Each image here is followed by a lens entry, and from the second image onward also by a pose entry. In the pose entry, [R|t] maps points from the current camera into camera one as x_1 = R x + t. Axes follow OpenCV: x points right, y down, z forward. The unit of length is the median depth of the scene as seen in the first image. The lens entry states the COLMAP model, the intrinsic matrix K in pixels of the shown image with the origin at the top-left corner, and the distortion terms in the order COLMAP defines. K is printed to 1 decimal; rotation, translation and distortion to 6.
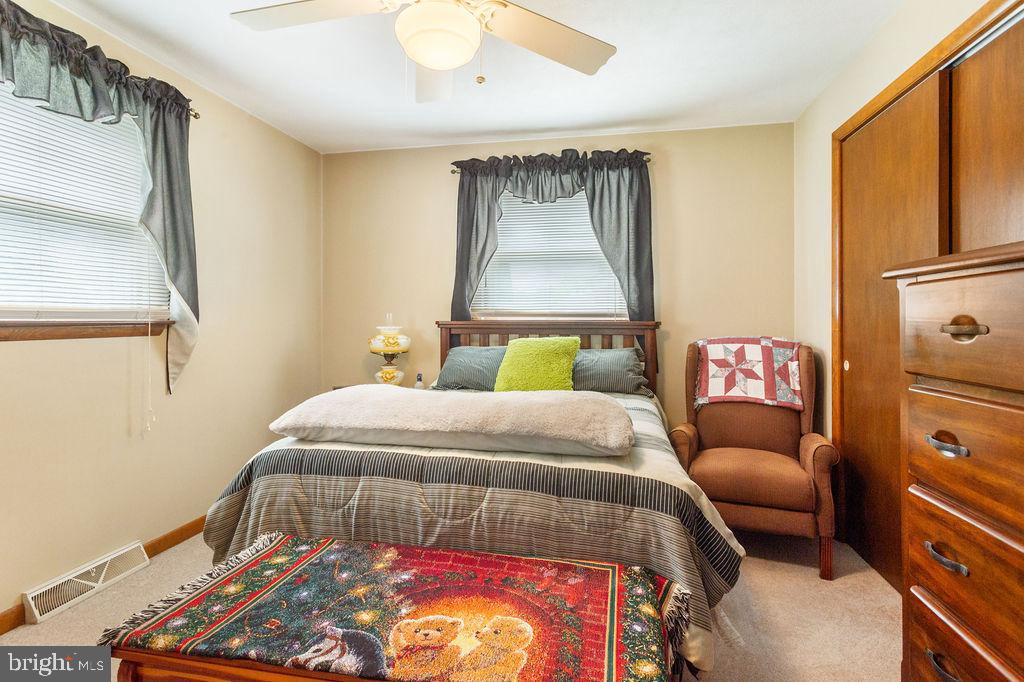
lens RADIAL K [[513.4, 0, 508.8], [0, 513.4, 315.7], [0, 0, 1]] dist [0.000414, 0.000212]
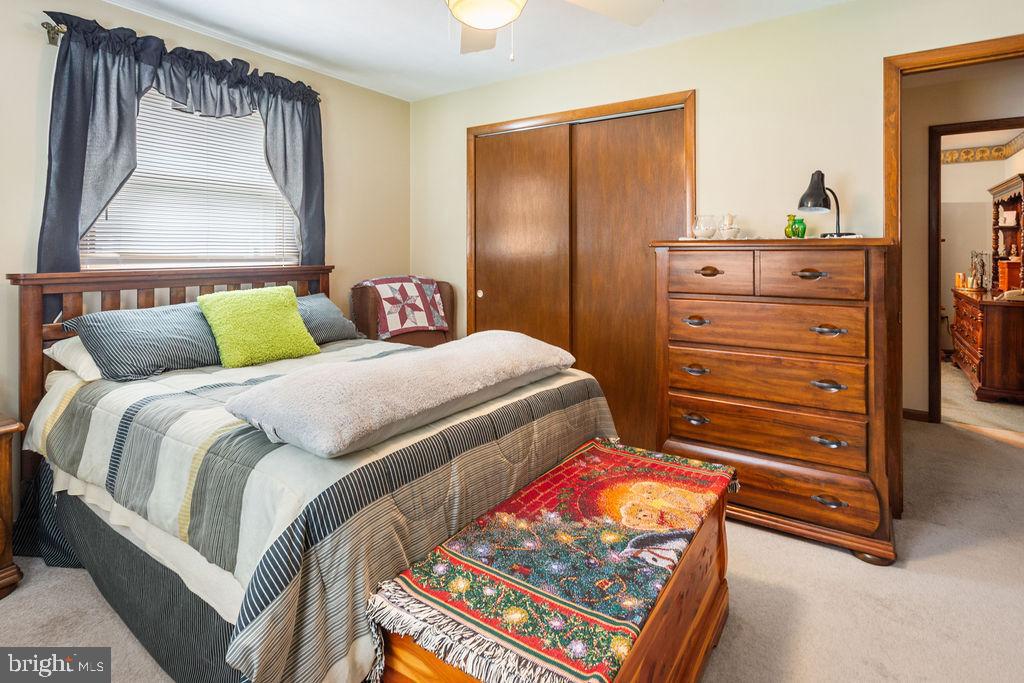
lens RADIAL K [[541.9, 0, 514.6], [0, 541.9, 245.2], [0, 0, 1]] dist [0.000438, -0.000063]
pose [[0.360267, 0.005915, 0.932831, -0.698912], [-0.007033, 0.999969, -0.003624, -0.032920], [-0.932823, -0.005255, 0.360297, 0.353911]]
